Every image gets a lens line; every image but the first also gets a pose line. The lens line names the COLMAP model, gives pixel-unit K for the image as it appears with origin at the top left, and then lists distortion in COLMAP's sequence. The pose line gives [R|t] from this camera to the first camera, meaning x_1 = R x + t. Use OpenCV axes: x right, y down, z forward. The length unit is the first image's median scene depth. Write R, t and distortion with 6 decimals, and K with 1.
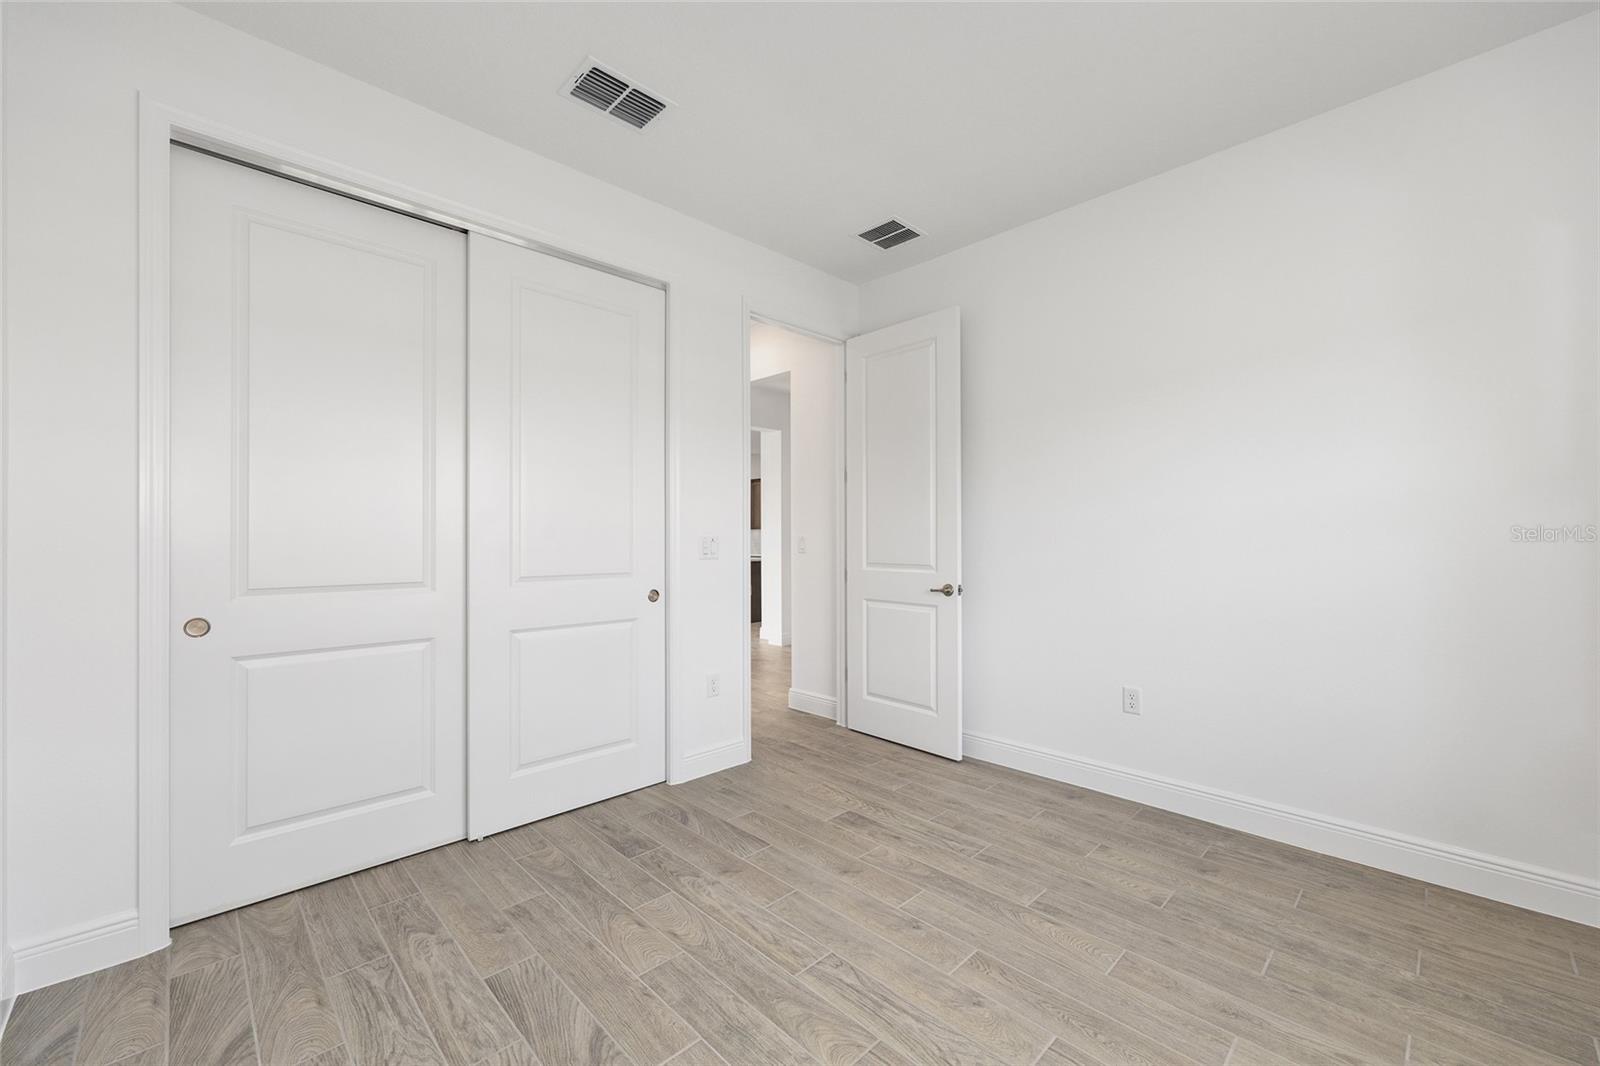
lens RADIAL K [[638.1, 0, 804.8], [0, 638.1, 536.0], [0, 0, 1]] dist [-0.001304, -0.000017]
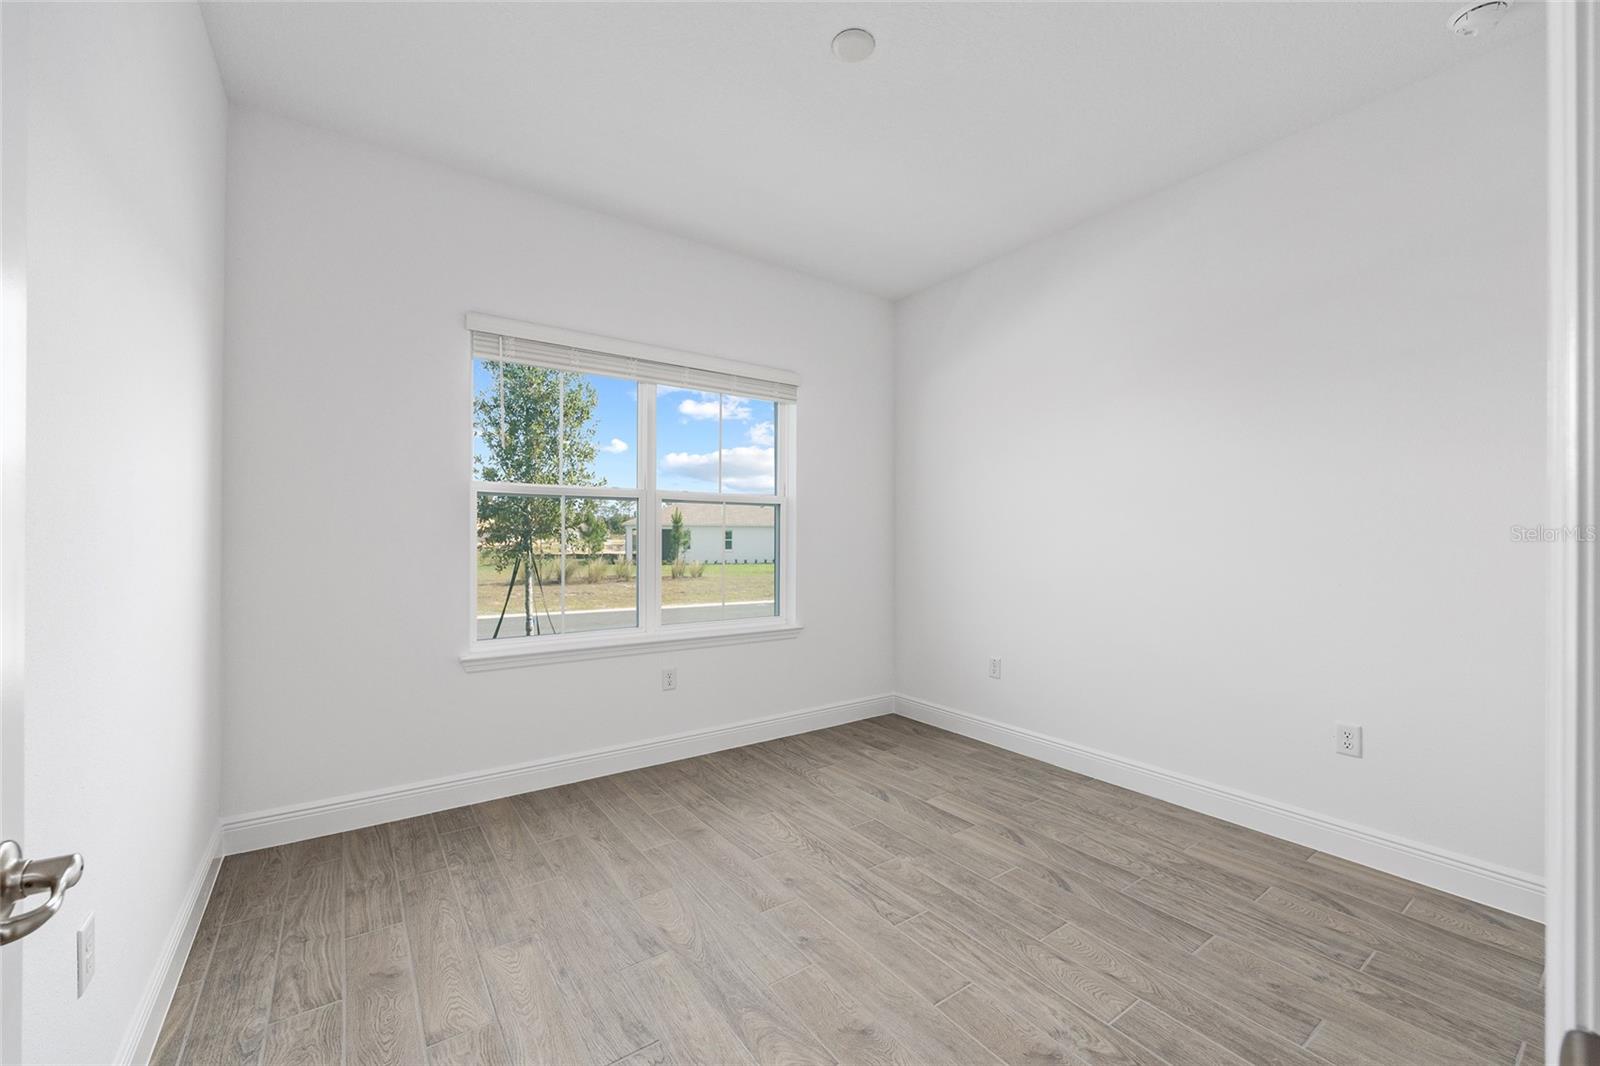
lens RADIAL K [[638.1, 0, 804.8], [0, 638.1, 536.0], [0, 0, 1]] dist [-0.001304, -0.000017]
pose [[-0.988626, -0.000026, 0.150395, 0.029496], [-0.000794, 0.999987, -0.005050, 0.006416], [-0.150393, -0.005112, -0.988613, 2.016614]]
